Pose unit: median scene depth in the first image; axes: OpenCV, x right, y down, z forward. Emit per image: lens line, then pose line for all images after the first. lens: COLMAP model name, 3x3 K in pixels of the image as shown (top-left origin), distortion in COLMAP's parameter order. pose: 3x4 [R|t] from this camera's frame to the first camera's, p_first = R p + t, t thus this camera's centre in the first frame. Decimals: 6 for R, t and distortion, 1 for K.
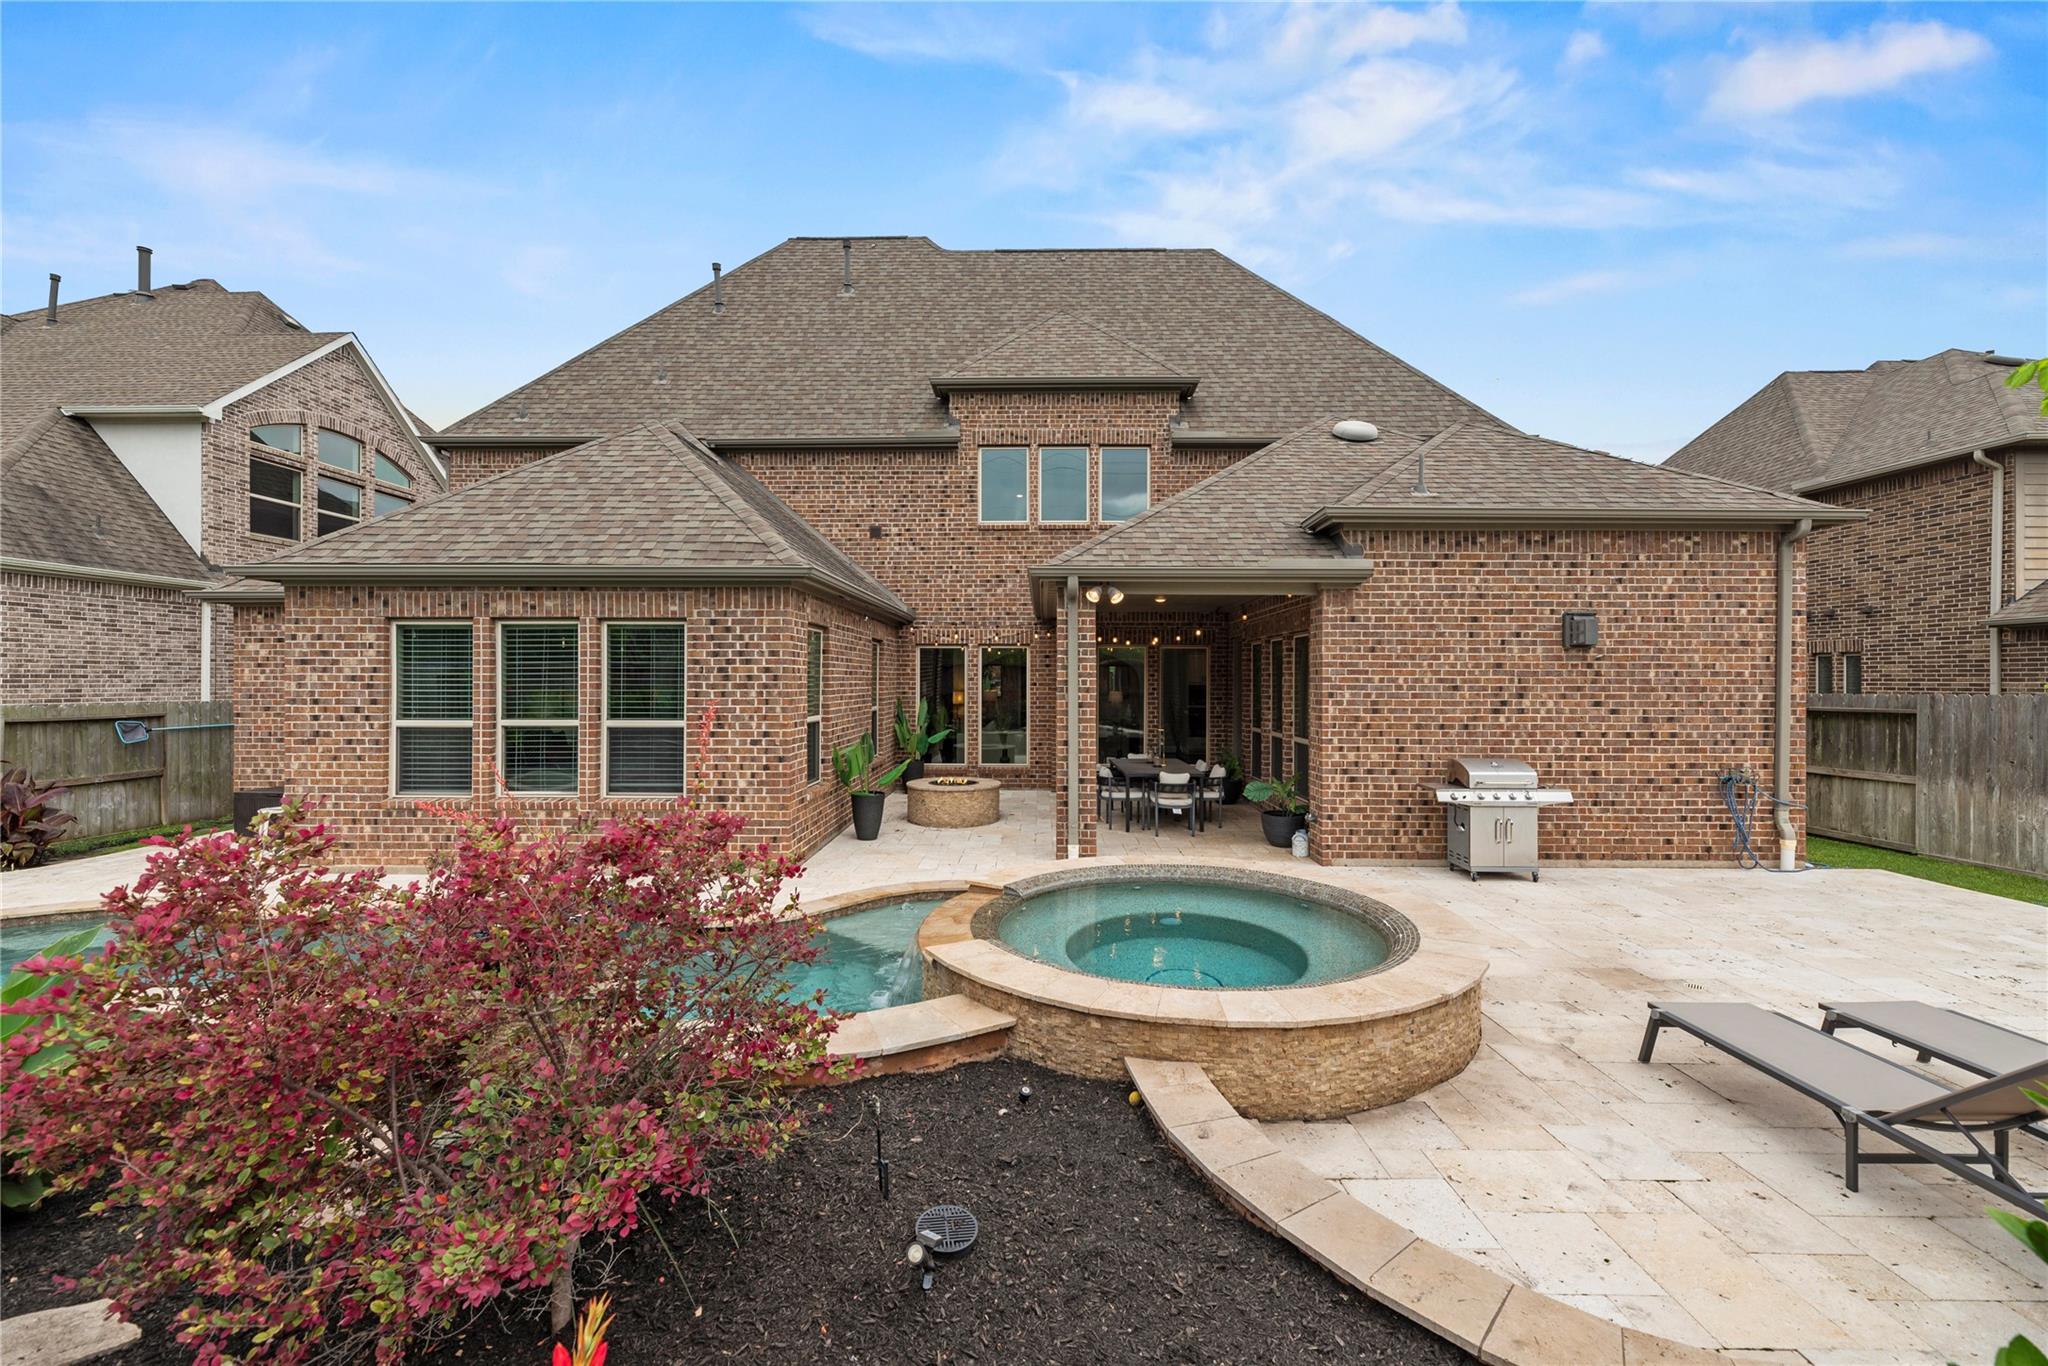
lens RADIAL K [[839.7, 0, 1026.6], [0, 839.7, 678.3], [0, 0, 1]] dist [-0.000654, 0.000117]
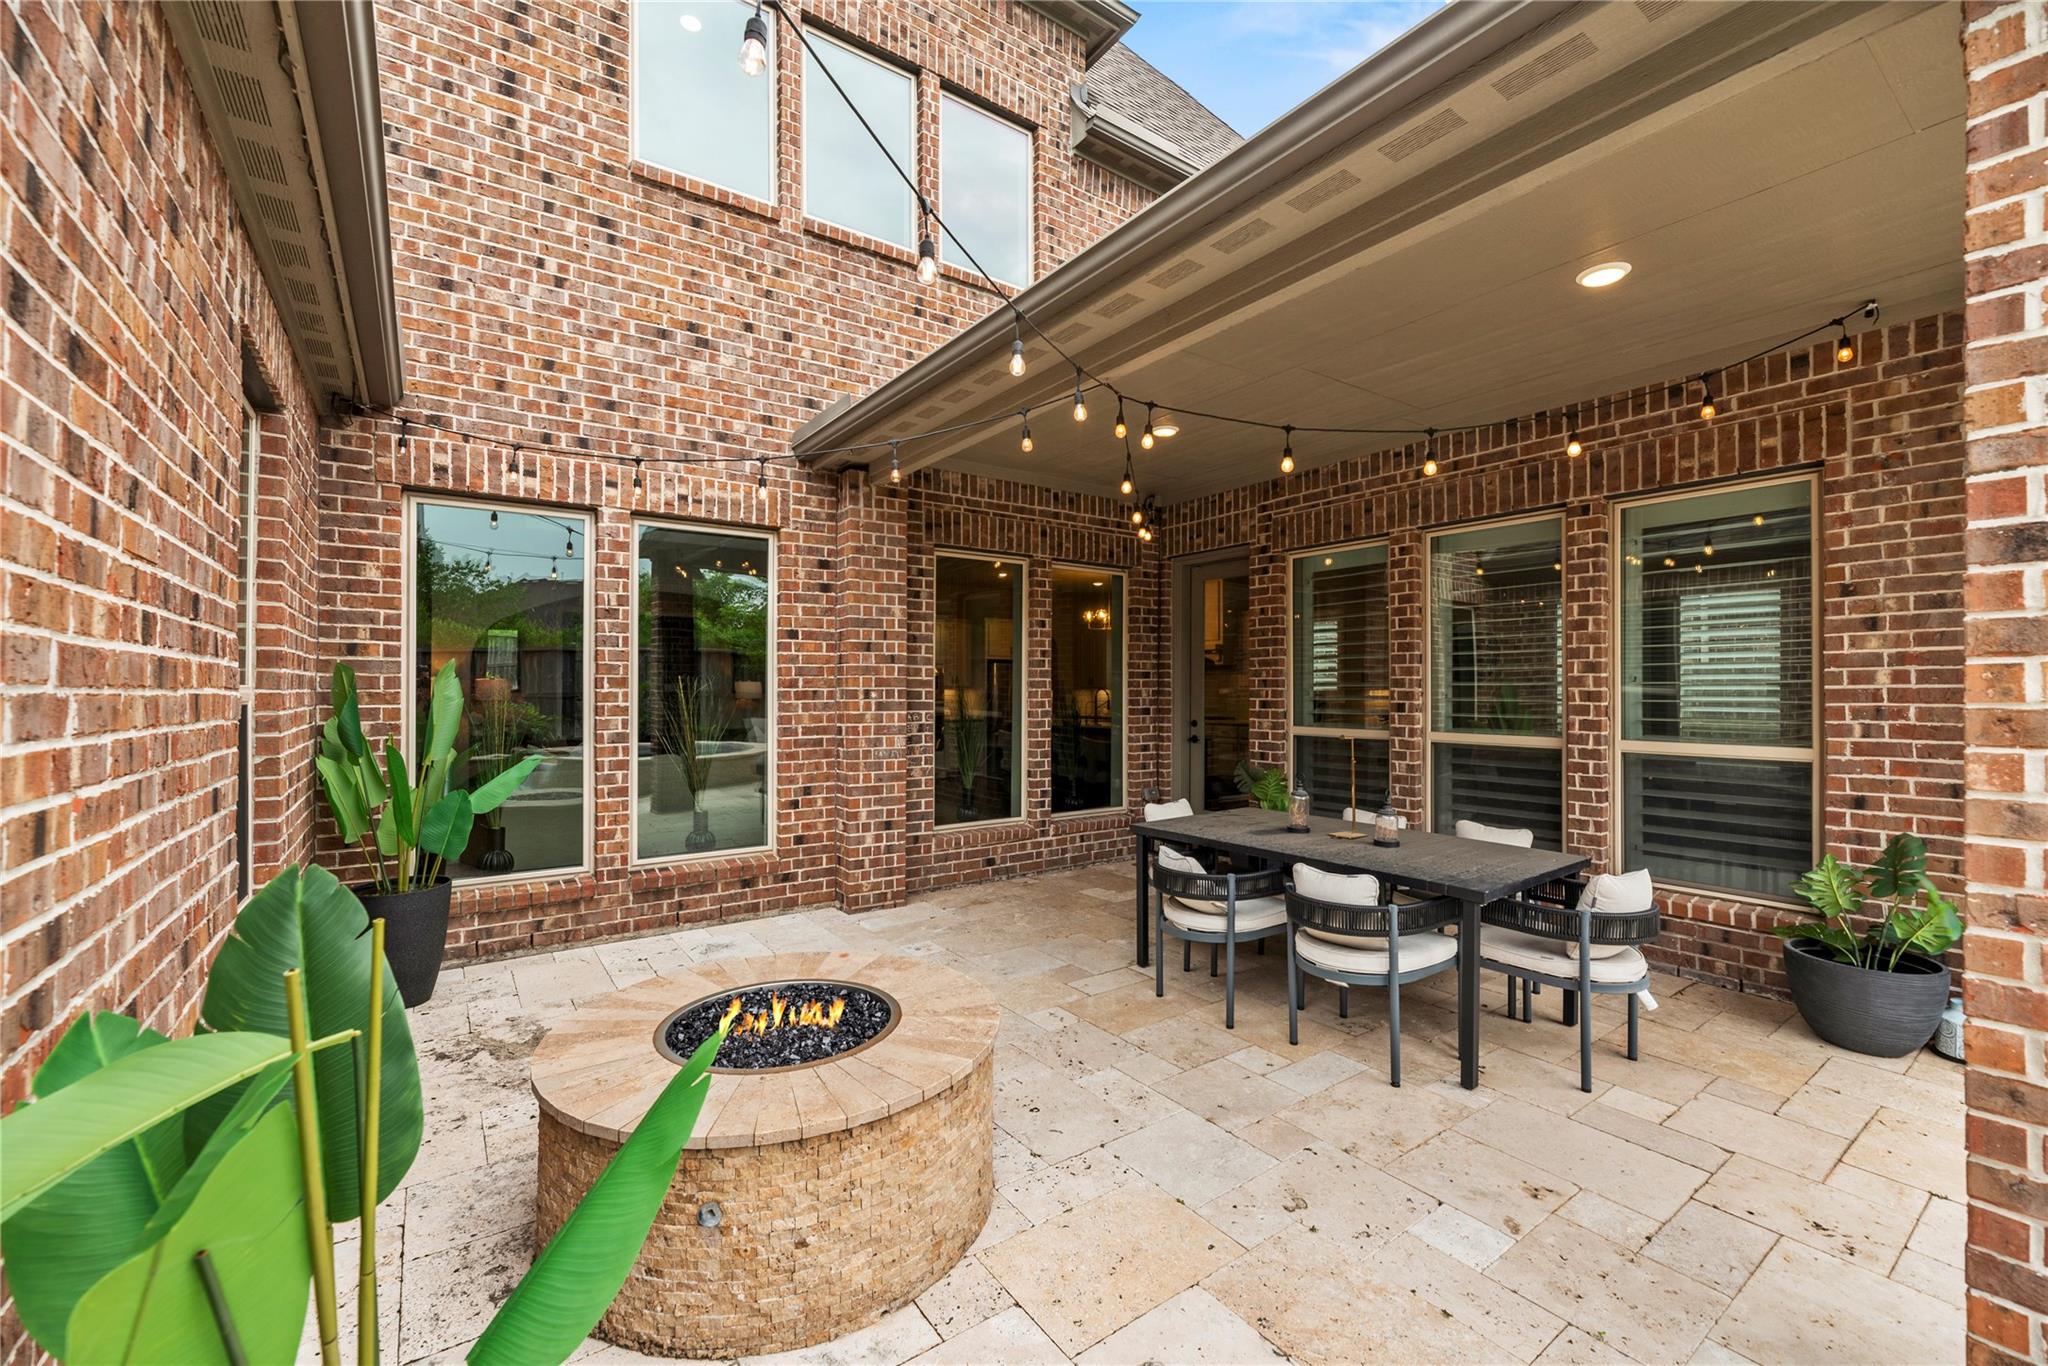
lens RADIAL K [[839.7, 0, 1026.6], [0, 839.7, 678.3], [0, 0, 1]] dist [-0.000654, 0.000117]
pose [[0.808907, 0.001978, 0.587934, -0.206423], [0.003275, 0.999964, -0.007870, 0.048985], [-0.587928, 0.008292, 0.808871, 1.012810]]
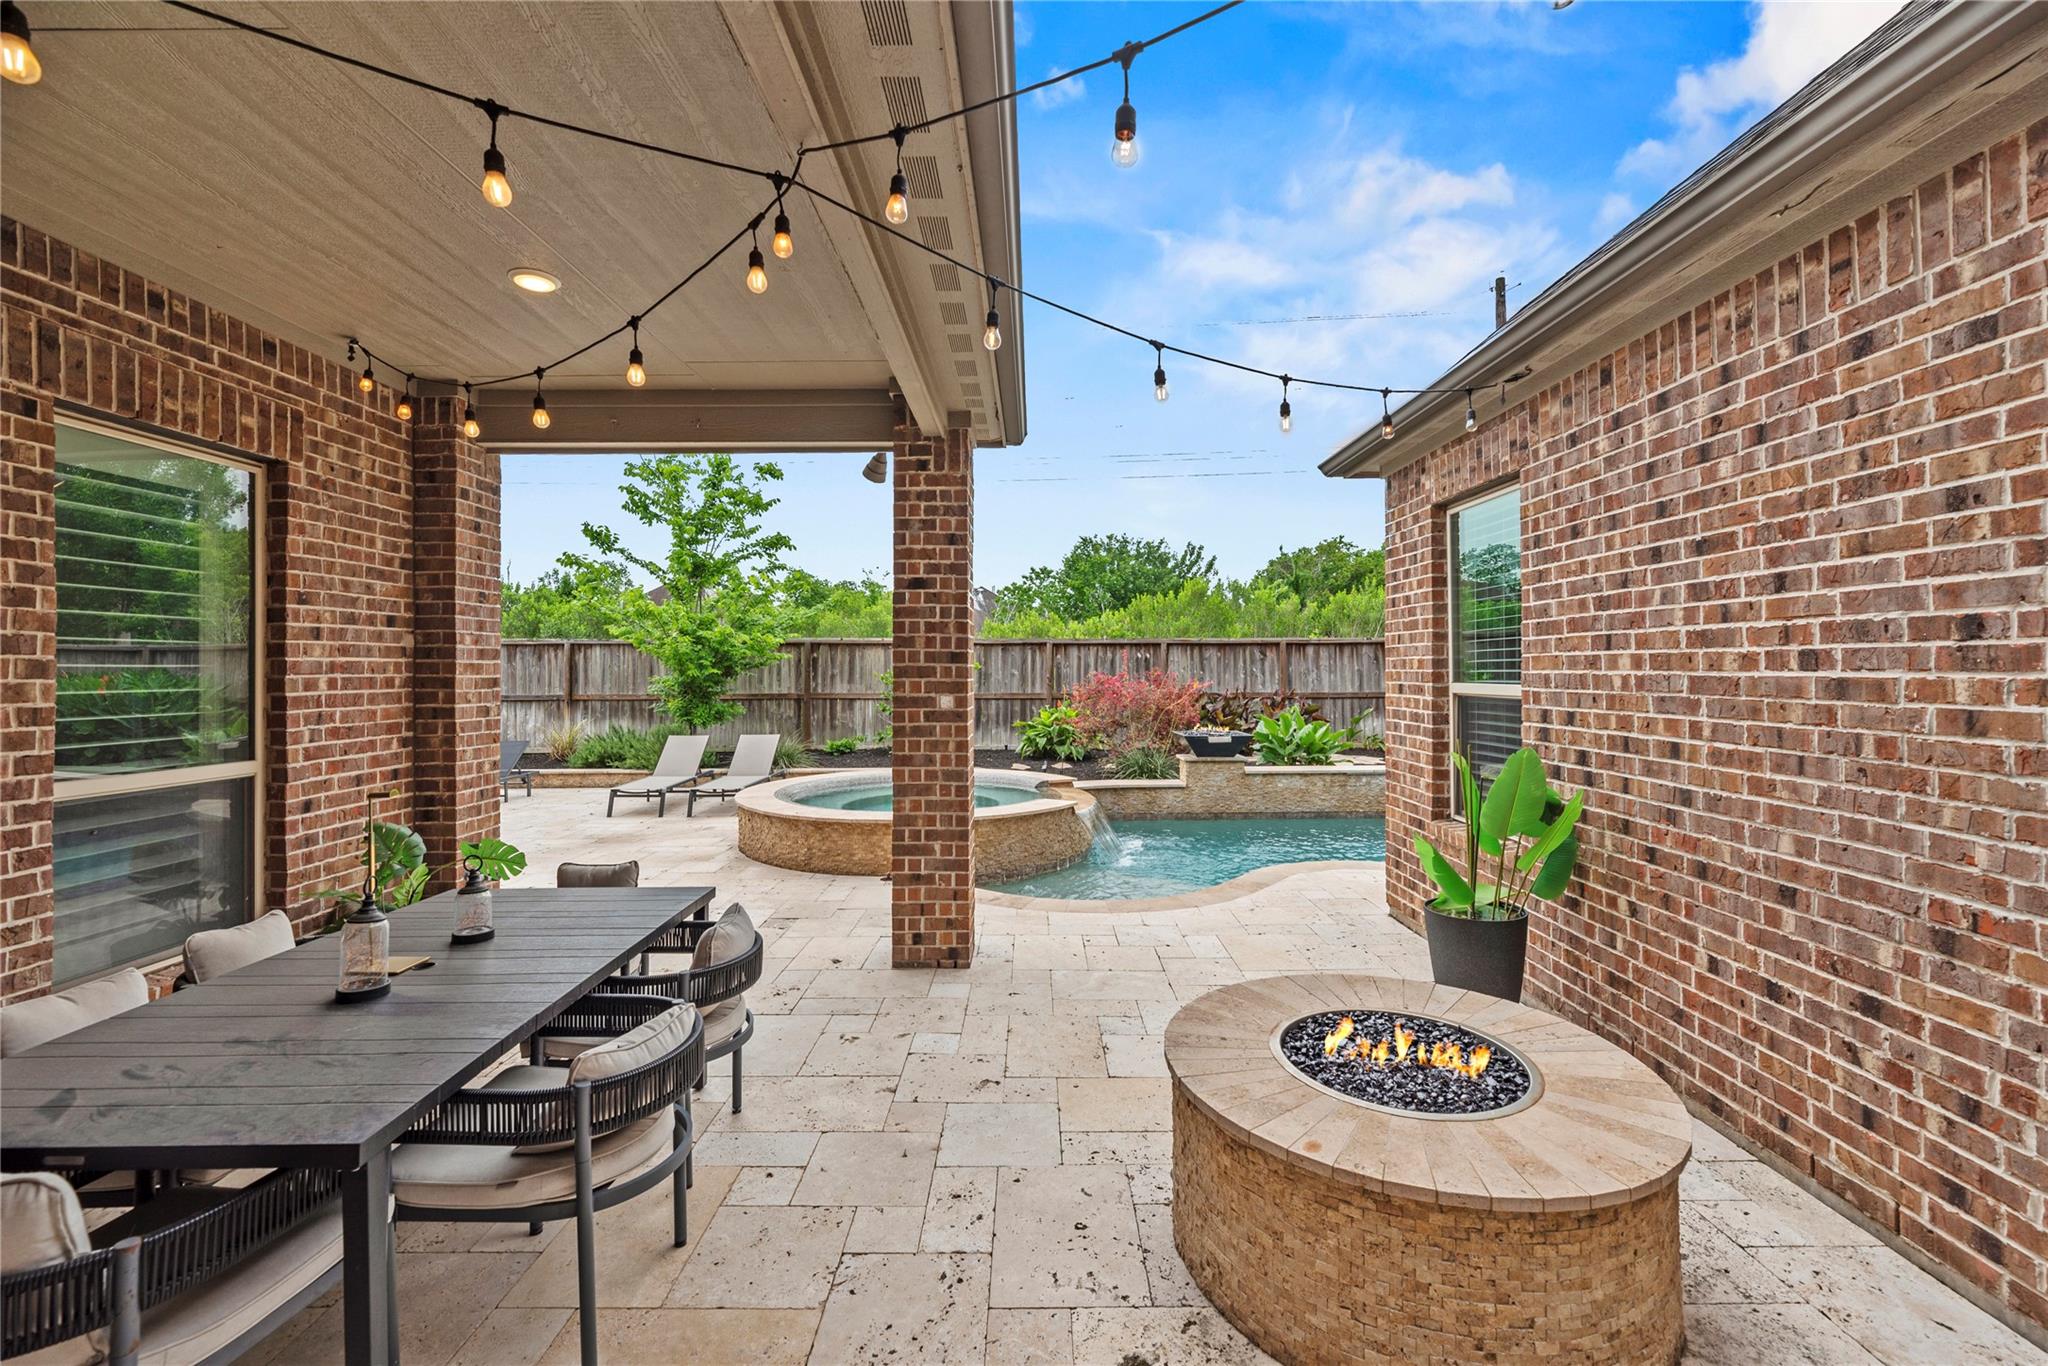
lens RADIAL K [[839.7, 0, 1026.6], [0, 839.7, 678.3], [0, 0, 1]] dist [-0.000654, 0.000117]
pose [[-0.999993, 0.001510, 0.003544, 0.007087], [0.001532, 0.999979, 0.006238, 0.041244], [-0.003535, 0.006244, -0.999974, 1.543426]]
